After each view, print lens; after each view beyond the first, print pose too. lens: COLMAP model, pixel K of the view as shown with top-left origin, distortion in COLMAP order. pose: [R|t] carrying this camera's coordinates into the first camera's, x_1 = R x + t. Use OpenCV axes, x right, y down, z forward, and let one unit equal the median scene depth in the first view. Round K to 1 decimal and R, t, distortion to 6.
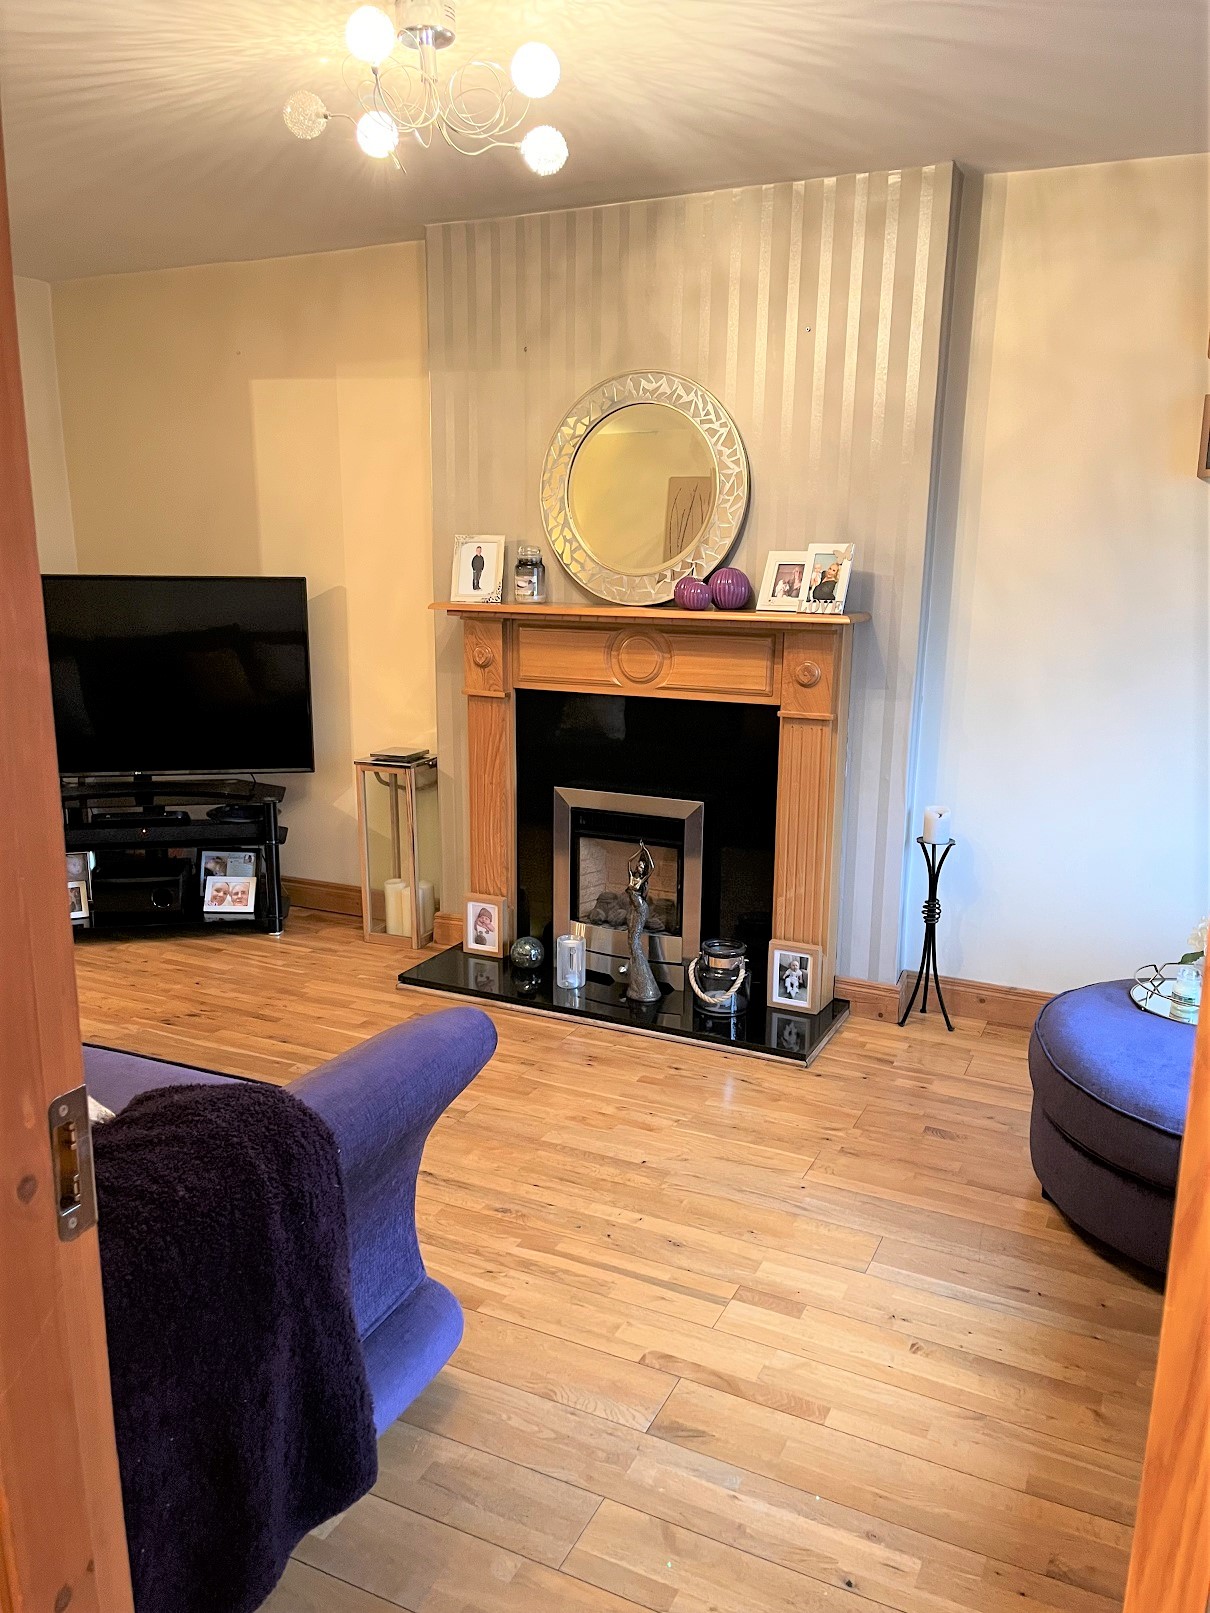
lens RADIAL K [[1222.5, 0, 601.3], [0, 1222.5, 815.2], [0, 0, 1]] dist [0.051230, -0.071796]
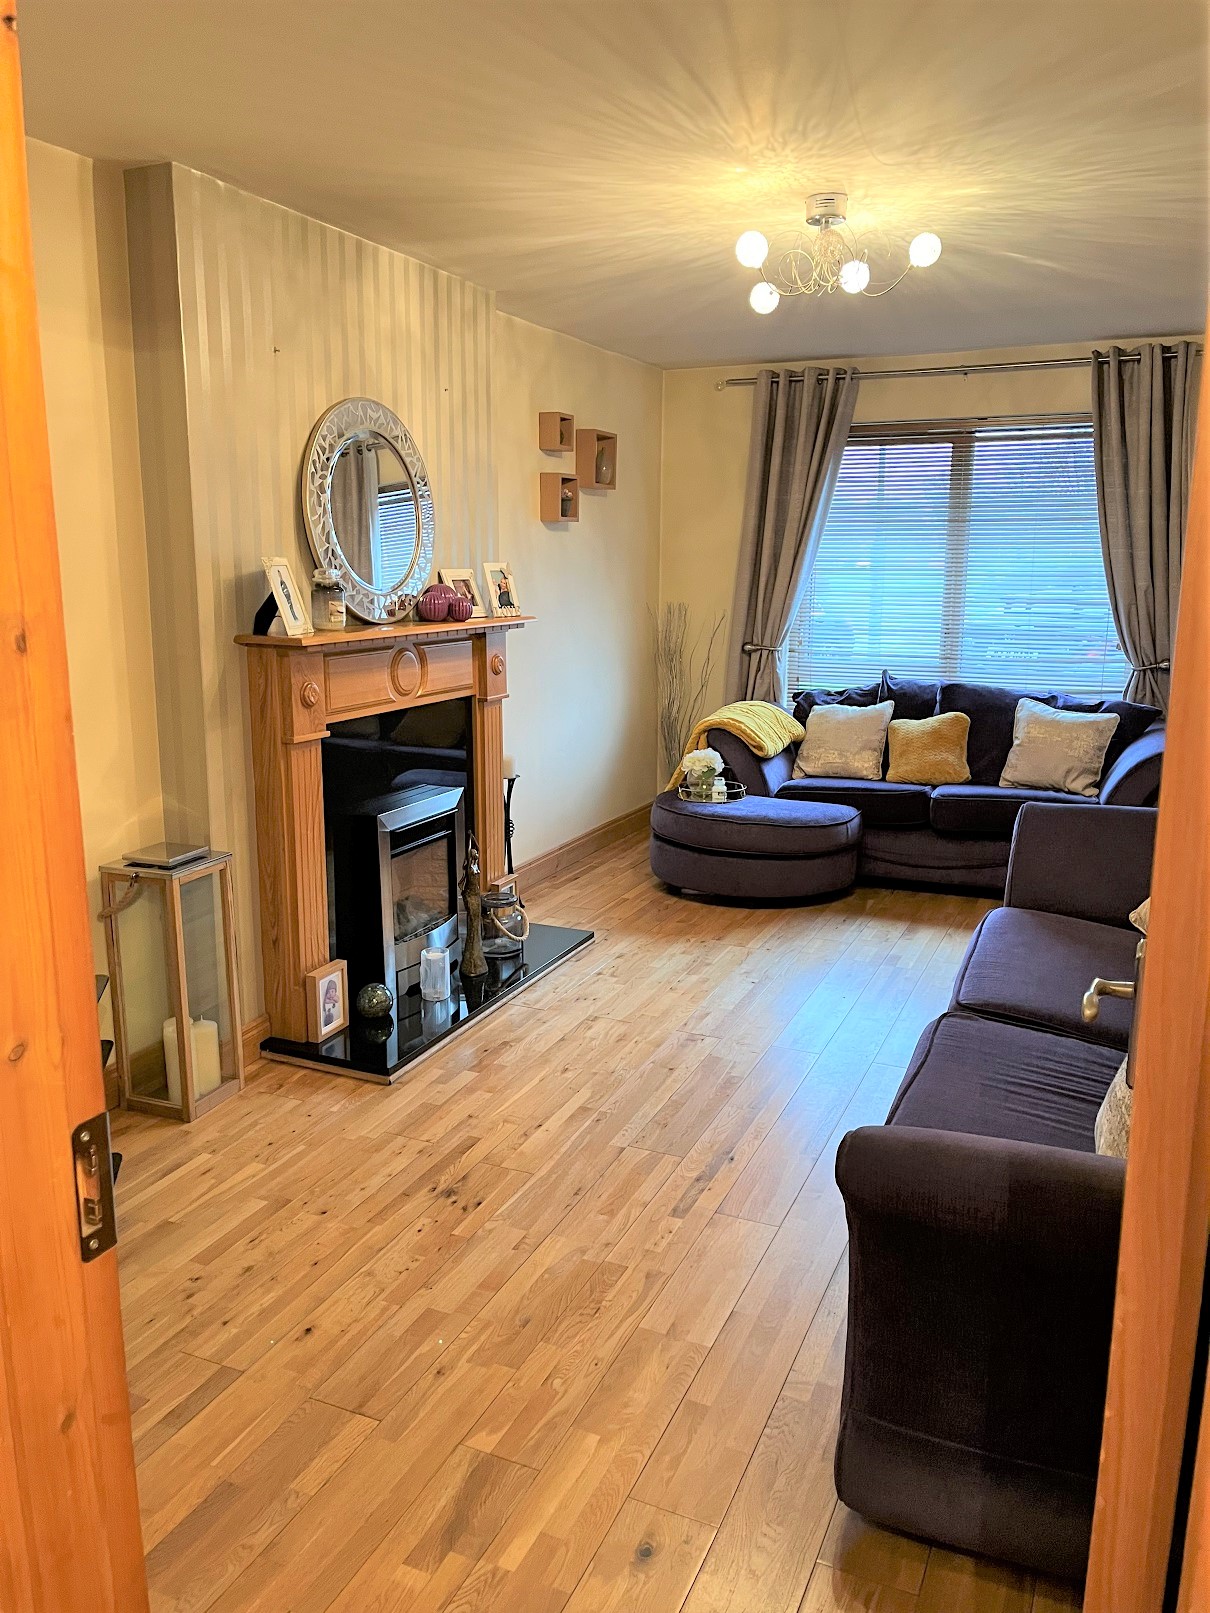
lens RADIAL K [[1222.5, 0, 598.2], [0, 1222.5, 804.1], [0, 0, 1]] dist [0.051230, -0.071796]
pose [[-0.035183, -0.207647, 0.977571, -1.279890], [0.215003, 0.953699, 0.210315, -0.257609], [-0.975979, 0.217580, 0.011091, 1.057160]]
